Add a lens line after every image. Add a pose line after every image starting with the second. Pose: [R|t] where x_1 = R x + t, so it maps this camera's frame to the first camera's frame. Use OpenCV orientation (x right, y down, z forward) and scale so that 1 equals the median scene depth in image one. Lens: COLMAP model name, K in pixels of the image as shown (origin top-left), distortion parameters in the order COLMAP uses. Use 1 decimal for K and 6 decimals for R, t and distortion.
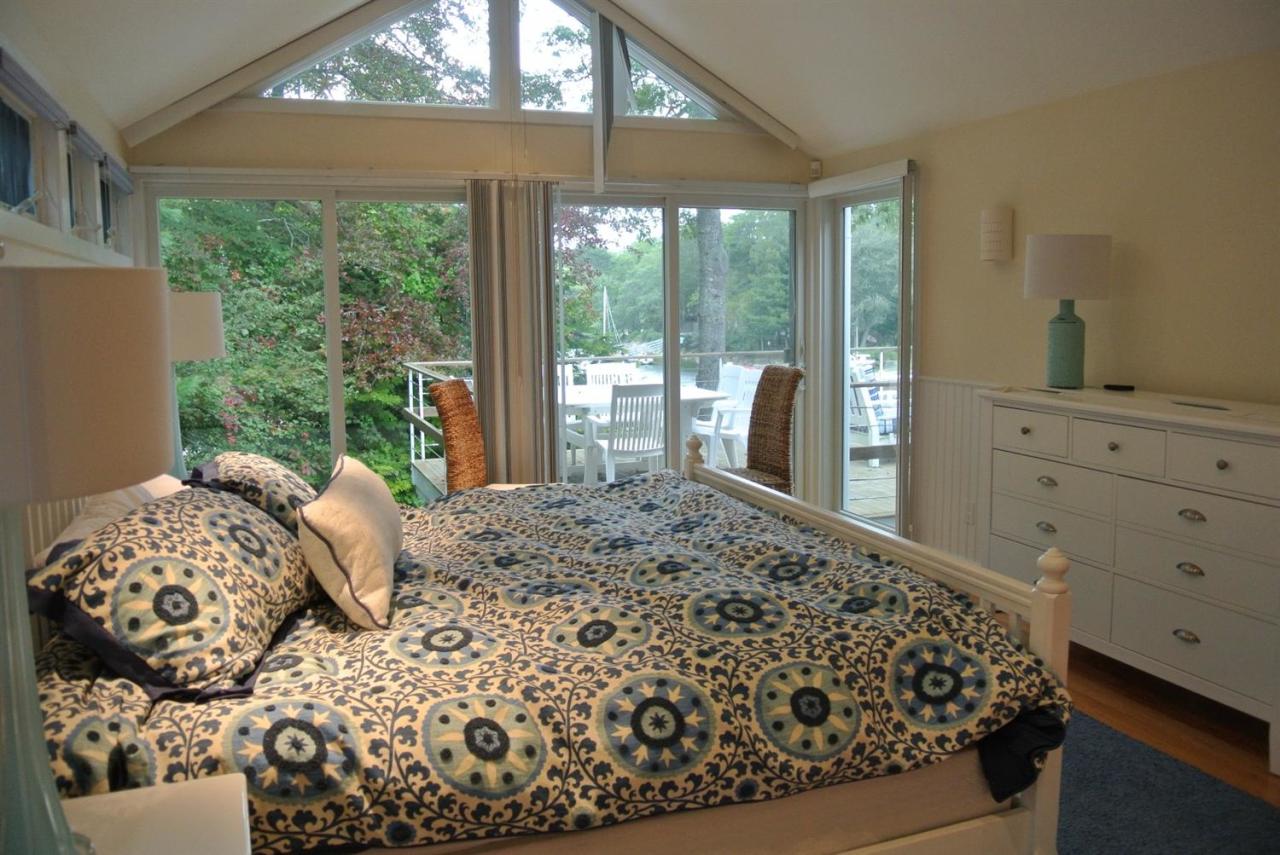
lens RADIAL K [[990.6, 0, 633.8], [0, 990.6, 411.6], [0, 0, 1]] dist [-0.087150, 0.040334]
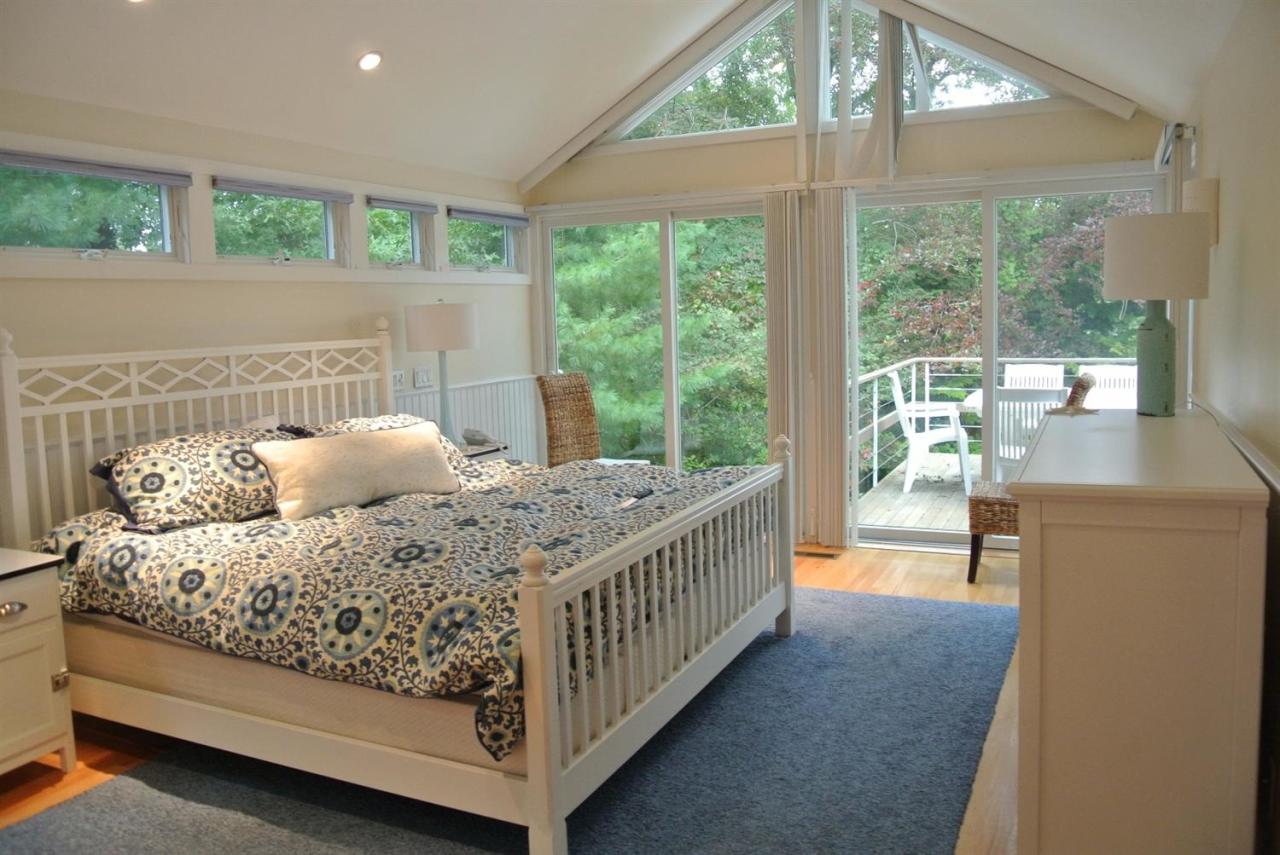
lens RADIAL K [[990.6, 0, 633.8], [0, 990.6, 411.6], [0, 0, 1]] dist [-0.087150, 0.040334]
pose [[0.684914, 0.067311, -0.725508, 1.520396], [-0.059937, 0.997554, 0.035968, -0.061858], [0.726154, 0.018850, 0.687273, 0.383769]]
